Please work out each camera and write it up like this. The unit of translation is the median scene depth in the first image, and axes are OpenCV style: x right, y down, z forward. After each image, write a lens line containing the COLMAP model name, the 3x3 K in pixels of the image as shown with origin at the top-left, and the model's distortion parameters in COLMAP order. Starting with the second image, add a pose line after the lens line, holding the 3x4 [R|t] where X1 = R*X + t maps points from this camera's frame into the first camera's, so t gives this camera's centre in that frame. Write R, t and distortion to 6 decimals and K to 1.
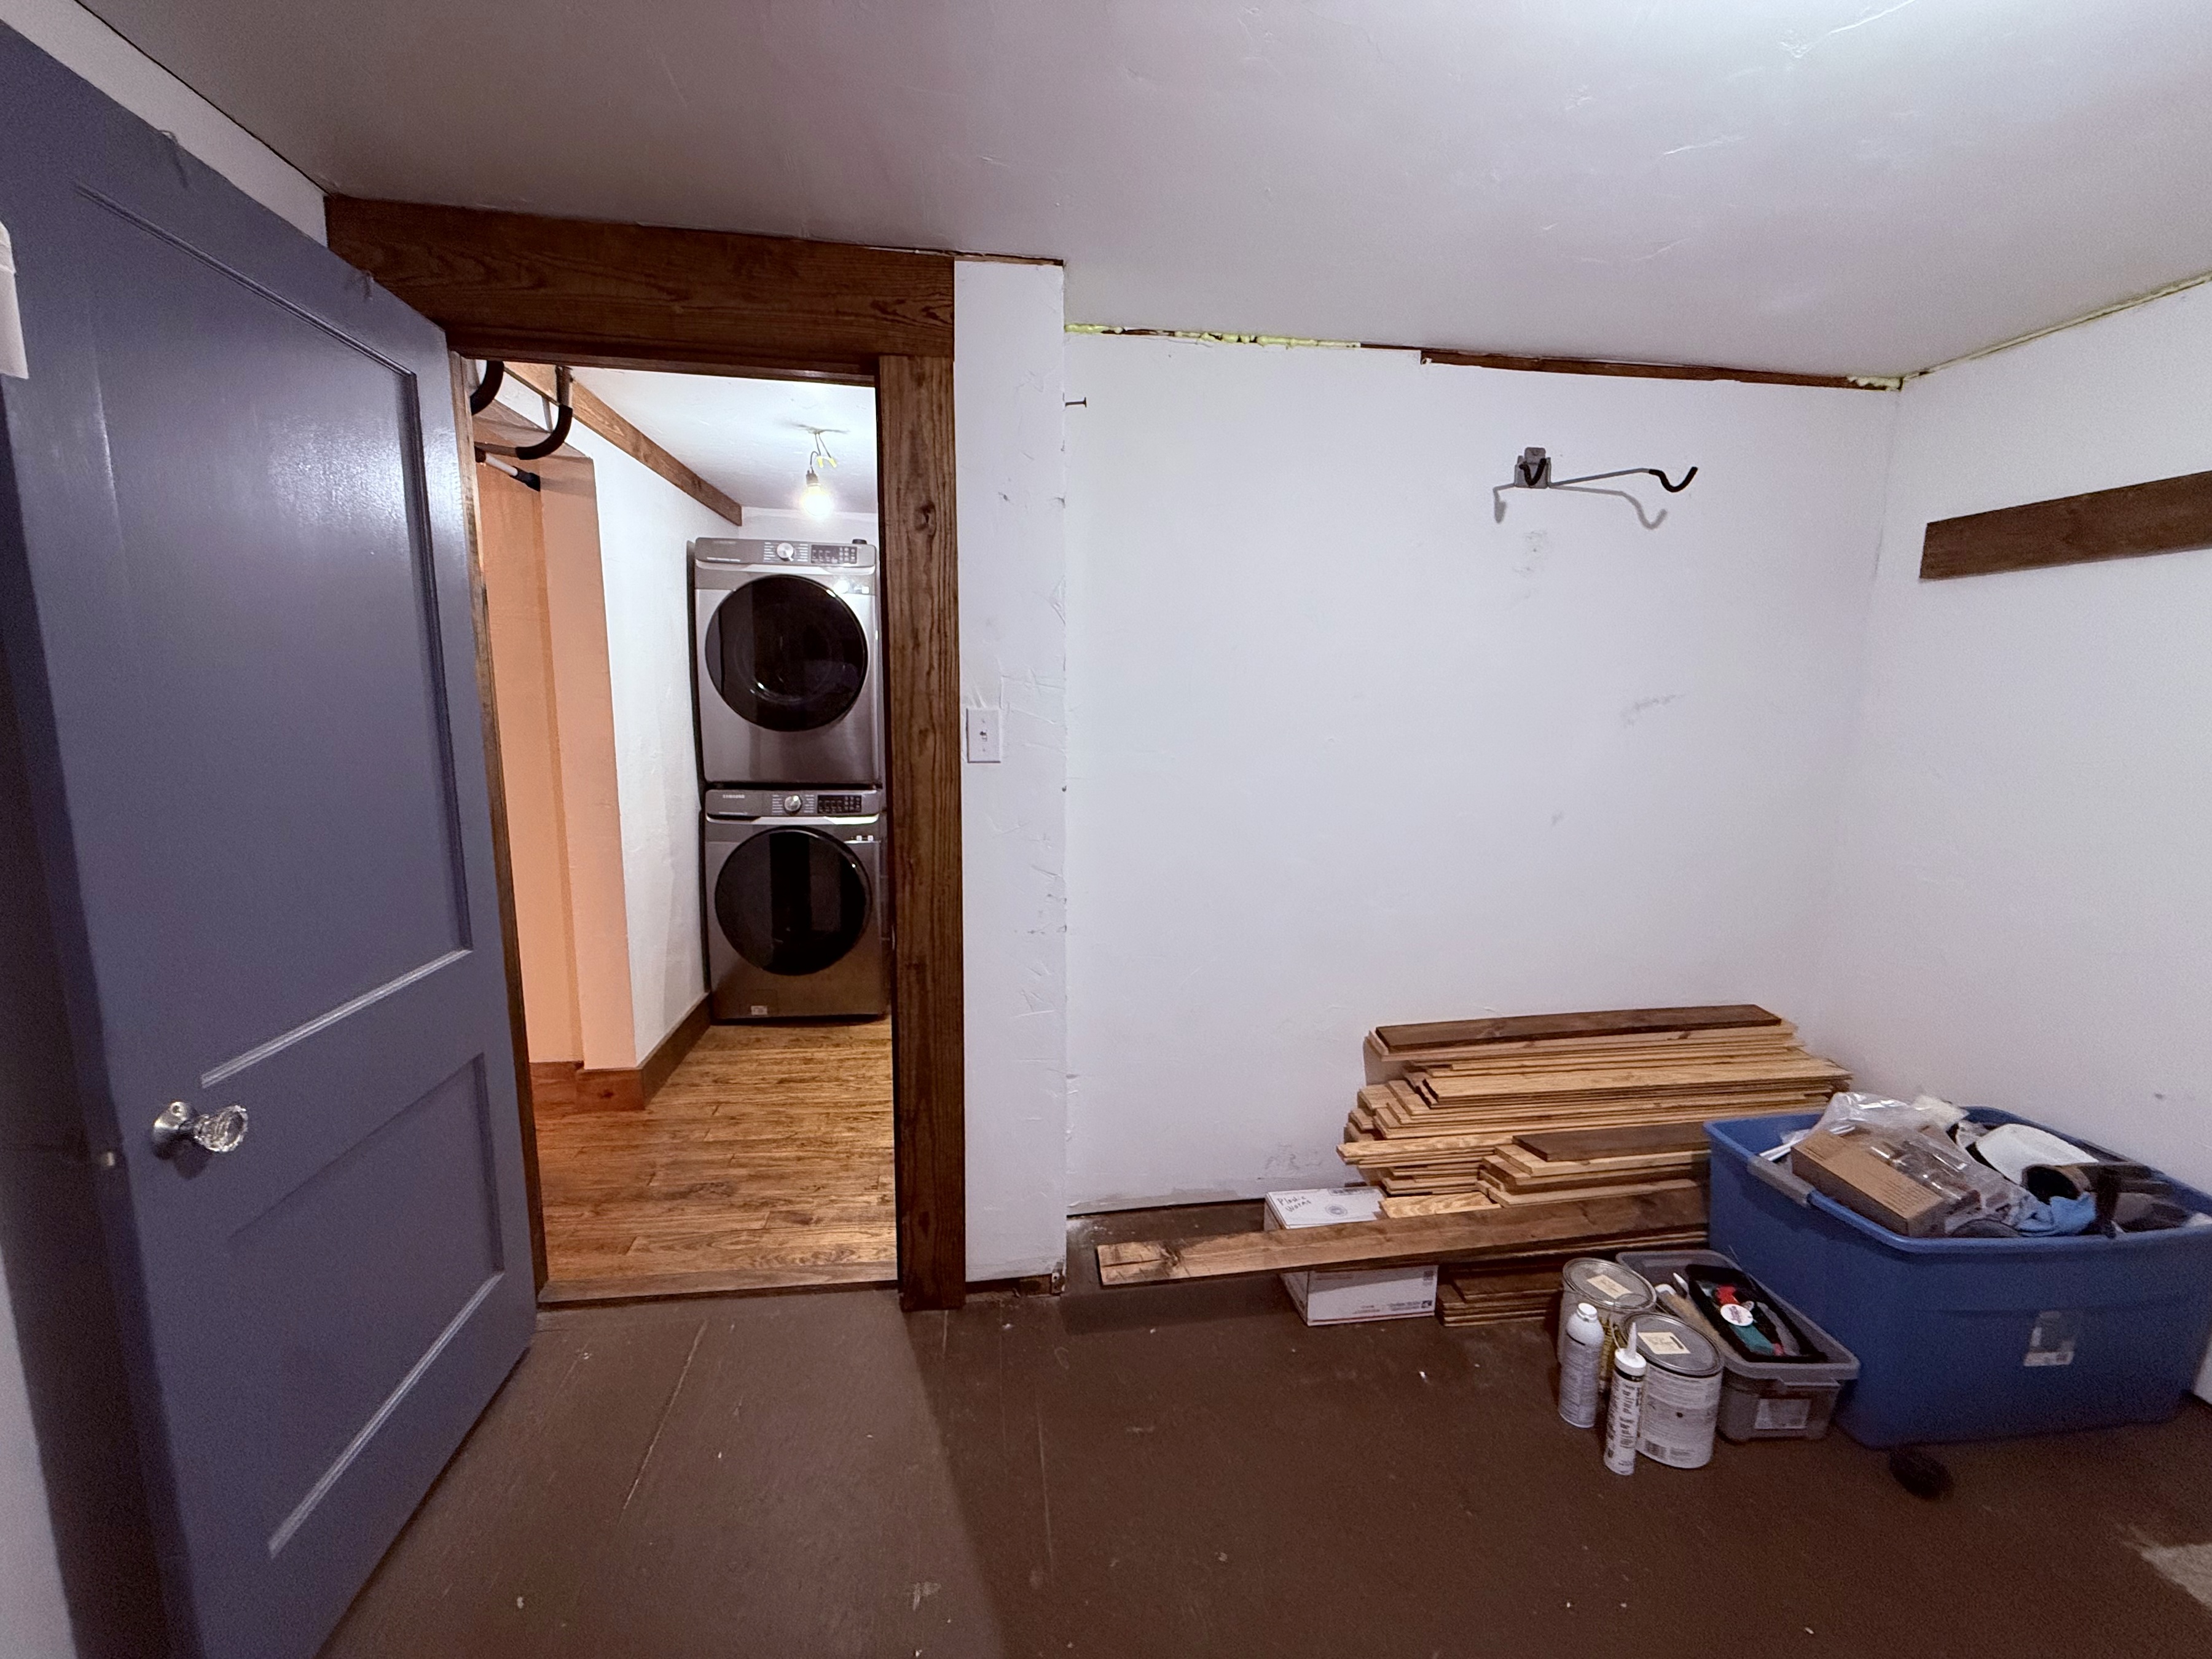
lens RADIAL K [[878.8, 0, 1099.2], [0, 878.8, 830.4], [0, 0, 1]] dist [0.000316, -0.000333]
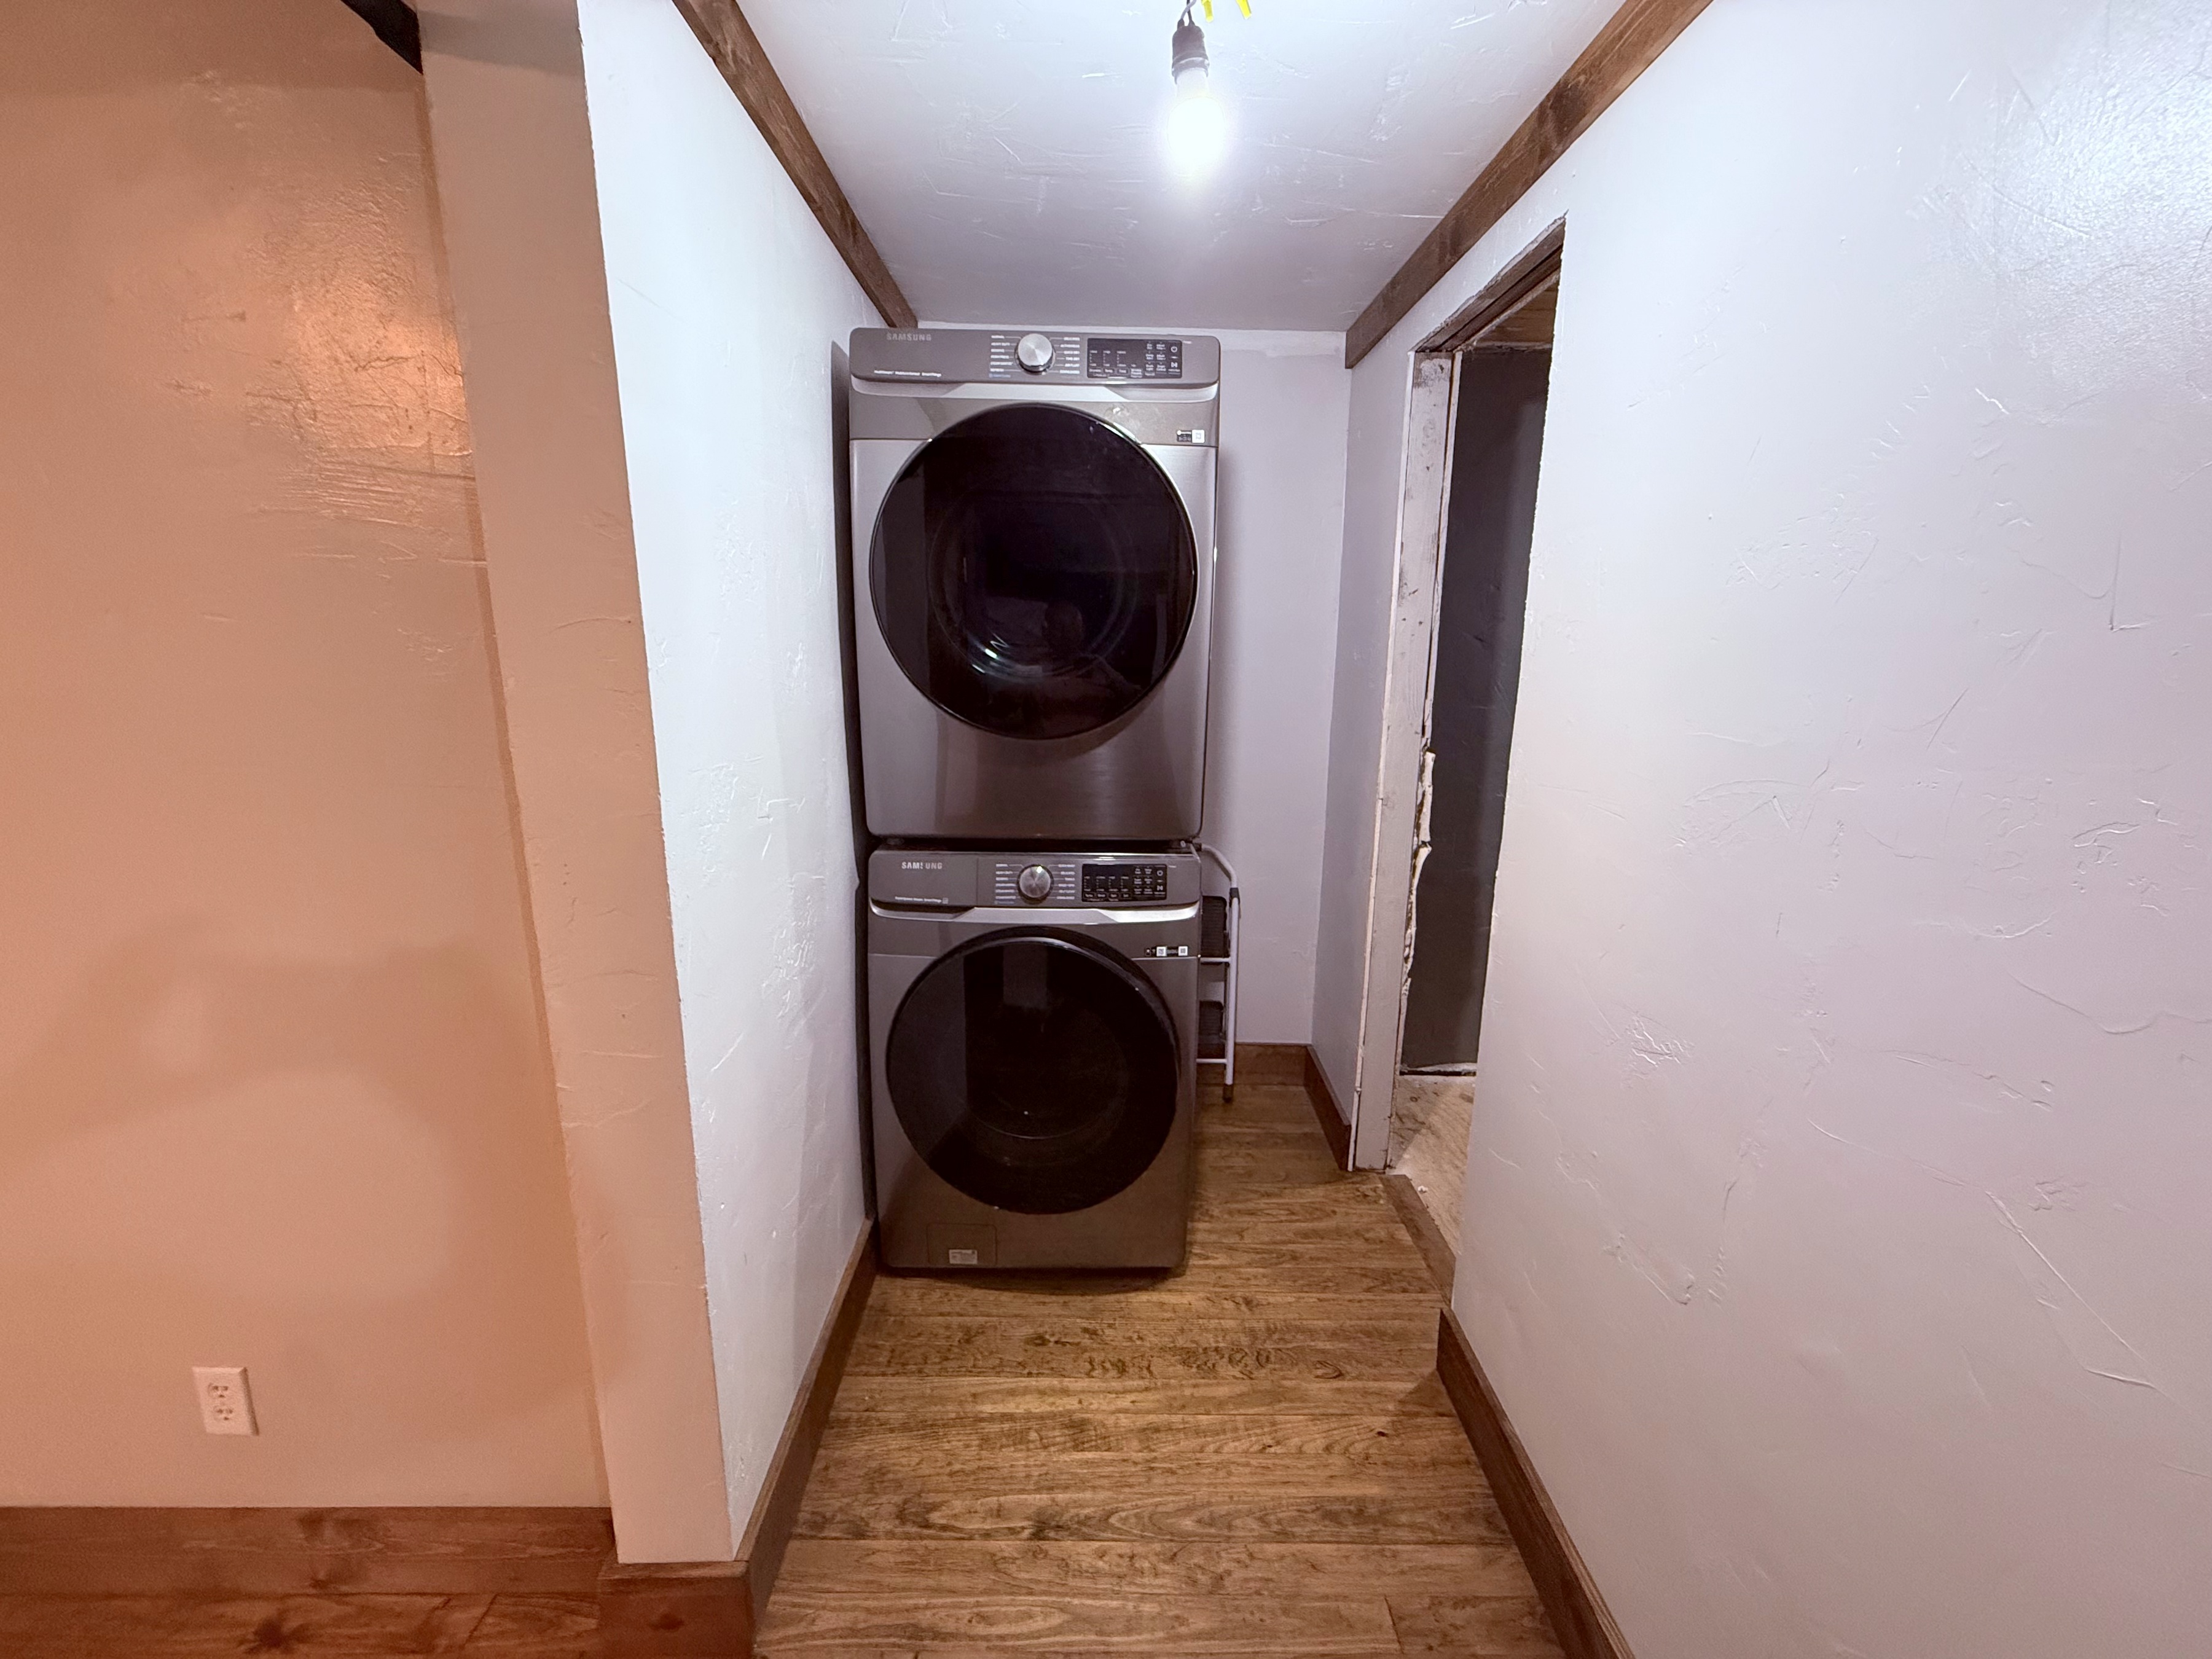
lens RADIAL K [[900.9, 0, 1101.1], [0, 900.9, 828.8], [0, 0, 1]] dist [-0.000123, -0.000059]
pose [[0.991194, 0.022246, -0.130534, -0.249555], [-0.014144, 0.997934, 0.062673, -0.094641], [0.131659, -0.060275, 0.989461, 0.508264]]
